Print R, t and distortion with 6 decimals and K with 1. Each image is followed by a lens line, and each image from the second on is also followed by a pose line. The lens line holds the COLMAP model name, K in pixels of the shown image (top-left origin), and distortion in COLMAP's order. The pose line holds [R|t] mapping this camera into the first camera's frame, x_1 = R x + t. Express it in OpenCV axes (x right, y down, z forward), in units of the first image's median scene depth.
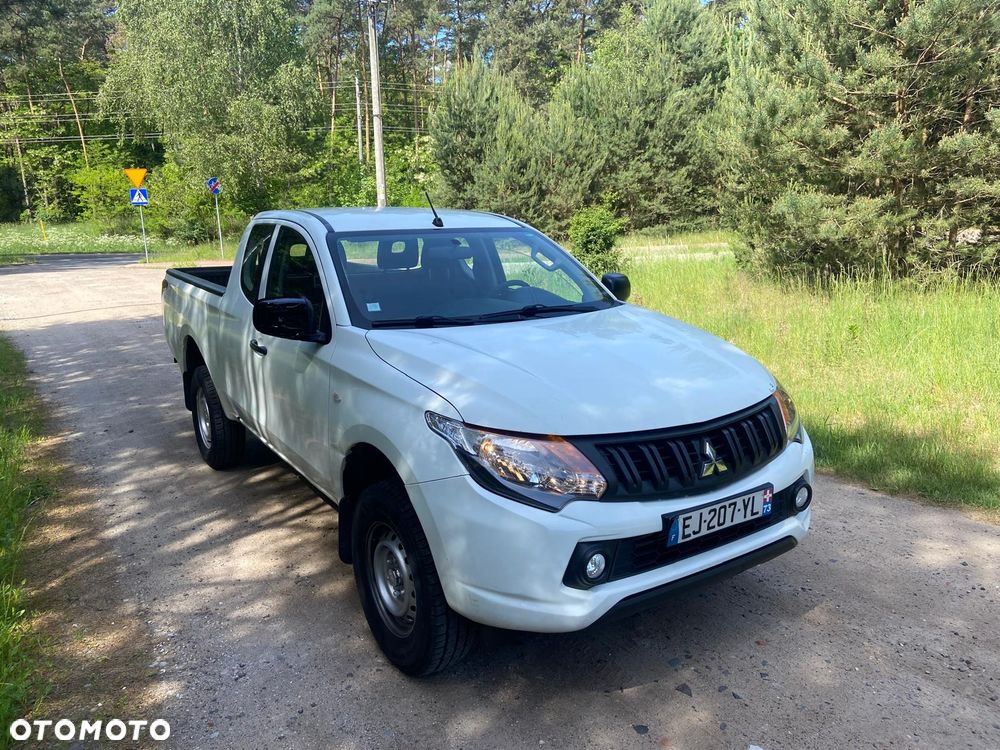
lens RADIAL K [[746.8, 0, 495.1], [0, 746.8, 377.4], [0, 0, 1]] dist [0.107450, -0.127088]
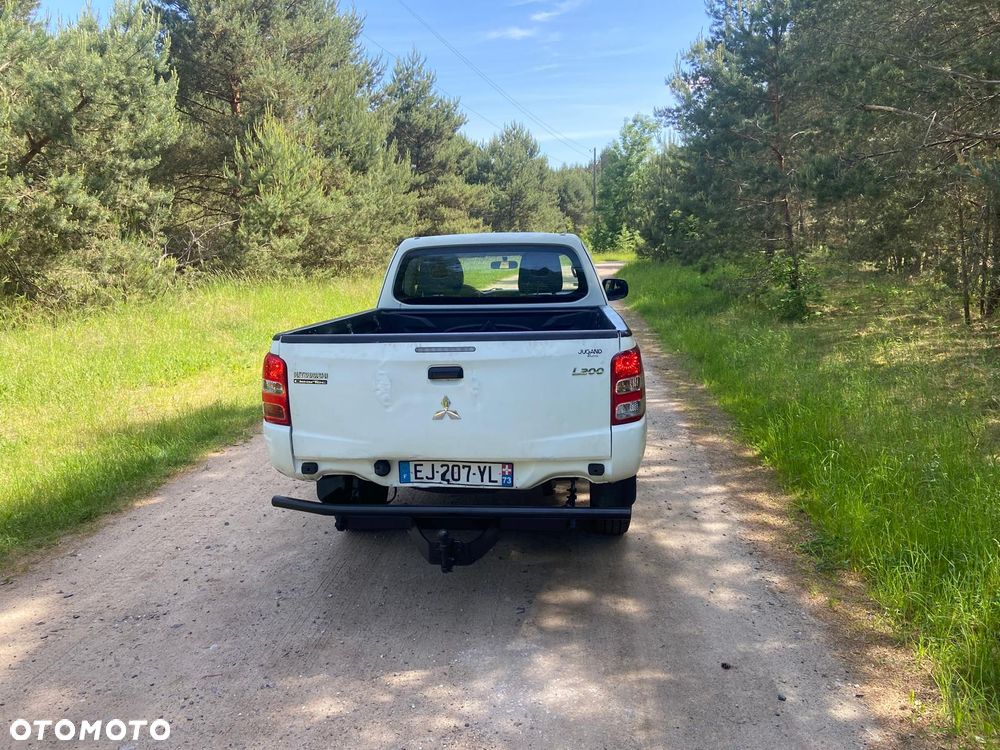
lens RADIAL K [[746.8, 0, 487.1], [0, 746.8, 374.1], [0, 0, 1]] dist [0.107450, -0.127088]
pose [[-0.775021, -0.070491, 0.627992, -0.382748], [0.167303, 0.935412, 0.311471, -0.162796], [-0.609387, 0.346461, -0.713171, 0.806140]]
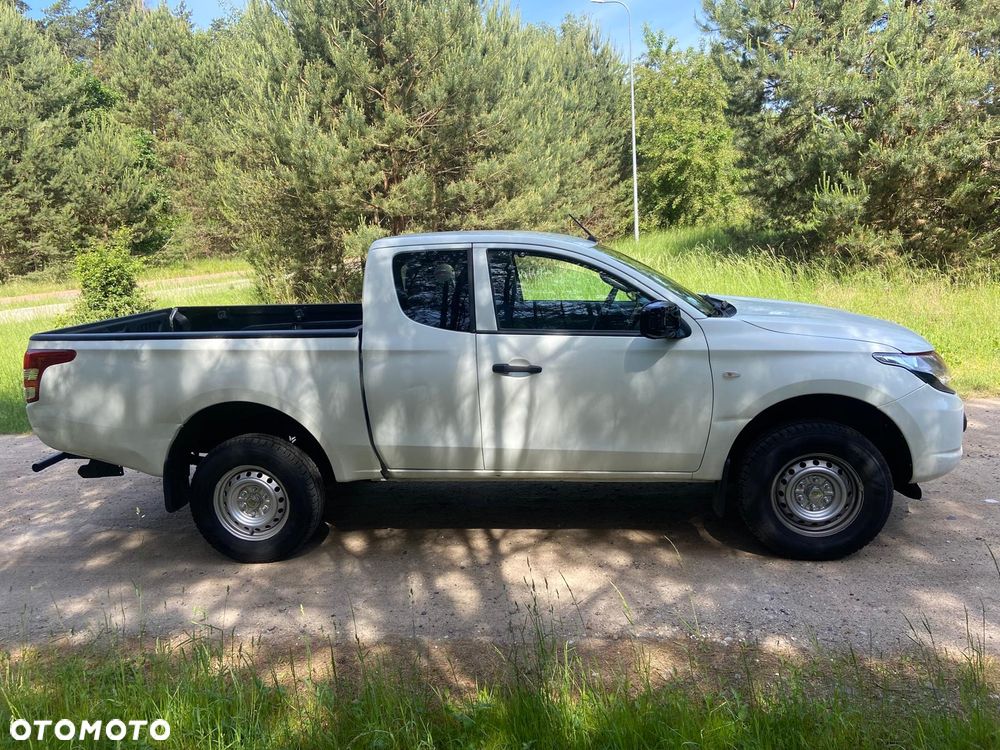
lens RADIAL K [[746.8, 0, 492.4], [0, 746.8, 368.6], [0, 0, 1]] dist [0.107450, -0.127088]
pose [[0.644515, -0.155839, 0.748541, -0.384937], [0.202719, 0.978801, 0.029230, -0.027147], [-0.737228, 0.132904, 0.662444, 0.133658]]
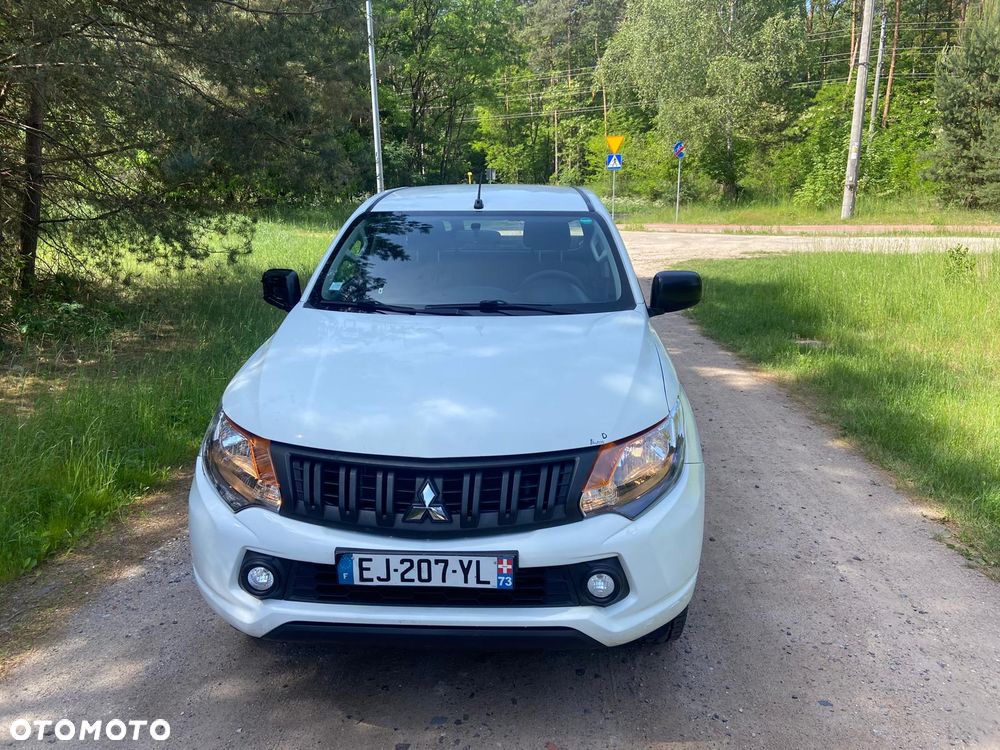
lens RADIAL K [[746.8, 0, 502.3], [0, 746.8, 377.3], [0, 0, 1]] dist [0.107450, -0.127088]
pose [[0.803629, 0.161802, -0.572713, 0.147467], [-0.133709, 0.986818, 0.091175, -0.021723], [0.579916, 0.003306, 0.814670, 0.064618]]
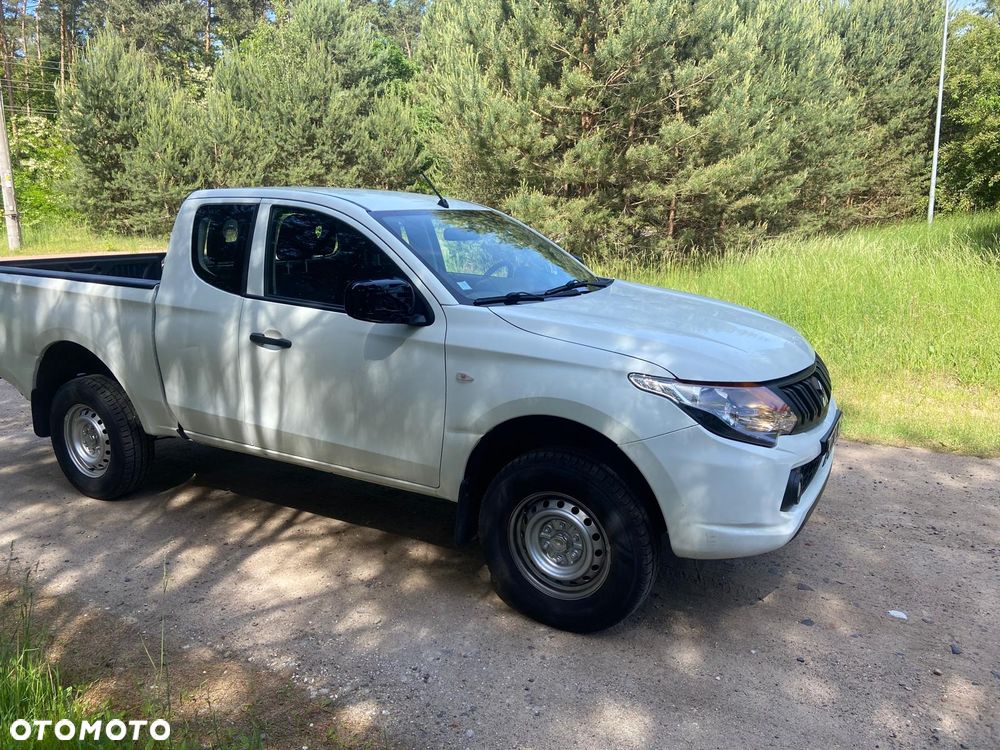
lens RADIAL K [[746.8, 0, 487.5], [0, 746.8, 370.5], [0, 0, 1]] dist [0.107450, -0.127088]
pose [[0.894134, -0.081723, 0.440279, -0.172082], [0.085282, 0.996288, 0.011734, 0.002566], [-0.439604, 0.027056, 0.897784, 0.031358]]
